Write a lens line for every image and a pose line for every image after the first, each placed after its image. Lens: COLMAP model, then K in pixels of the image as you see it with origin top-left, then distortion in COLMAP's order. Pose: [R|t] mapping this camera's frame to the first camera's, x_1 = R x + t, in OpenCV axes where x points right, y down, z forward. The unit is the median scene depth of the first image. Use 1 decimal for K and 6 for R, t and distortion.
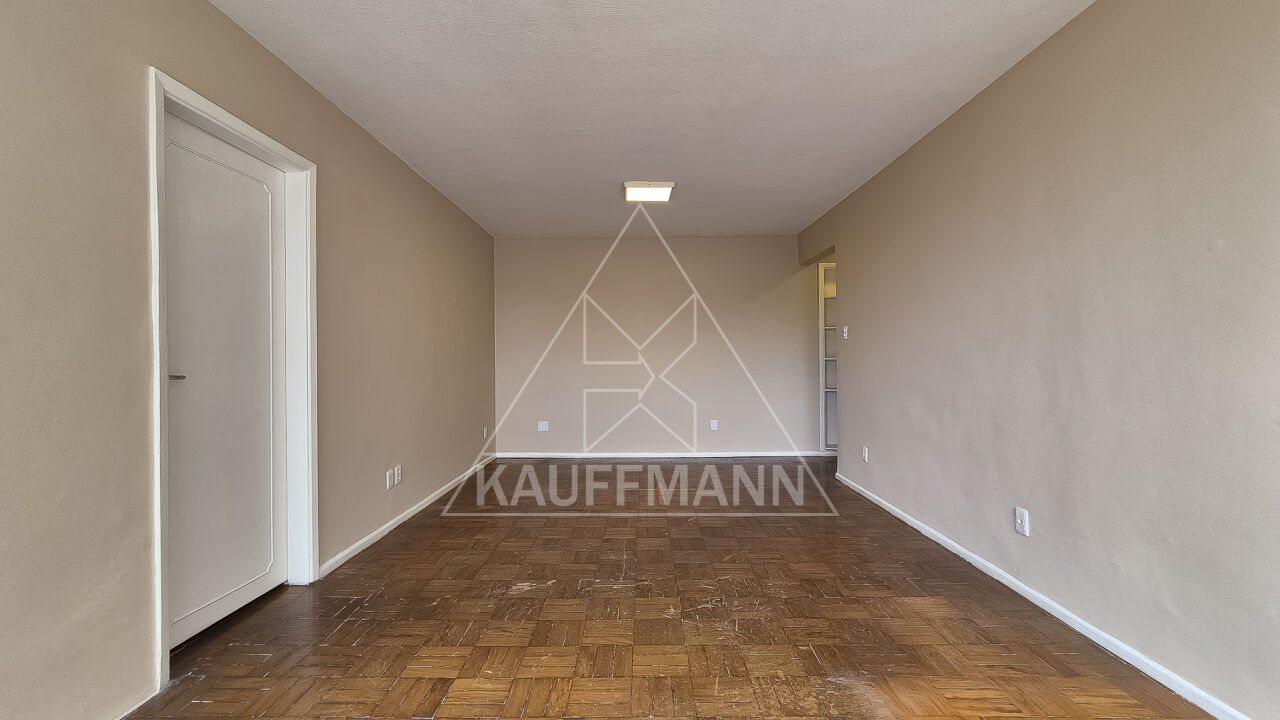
lens RADIAL K [[550.9, 0, 637.5], [0, 550.9, 354.5], [0, 0, 1]] dist [-0.002499, 0.000345]
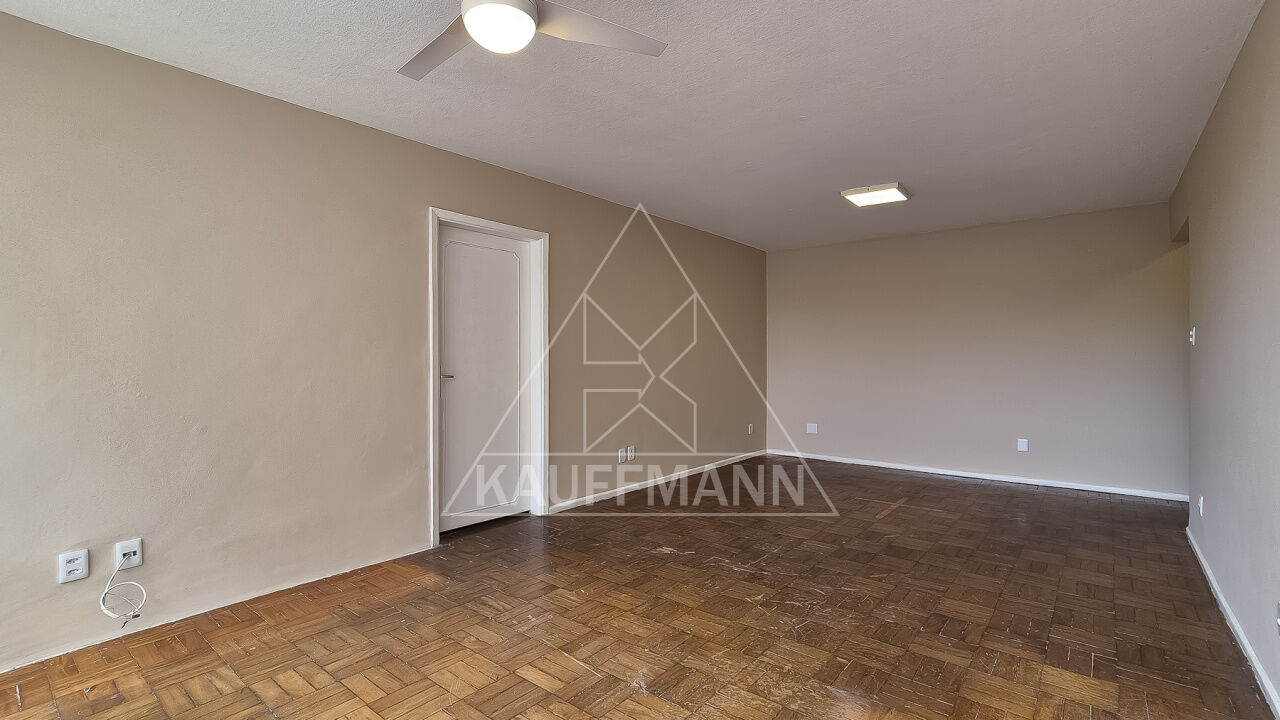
lens RADIAL K [[536.8, 0, 640.0], [0, 536.8, 360.0], [0, 0, 1]] dist [0.001104, 0.000460]
pose [[0.803879, 0.012445, -0.594663, 0.481004], [-0.007116, 0.999911, 0.011307, -0.024410], [0.594751, -0.004858, 0.803896, -0.013811]]
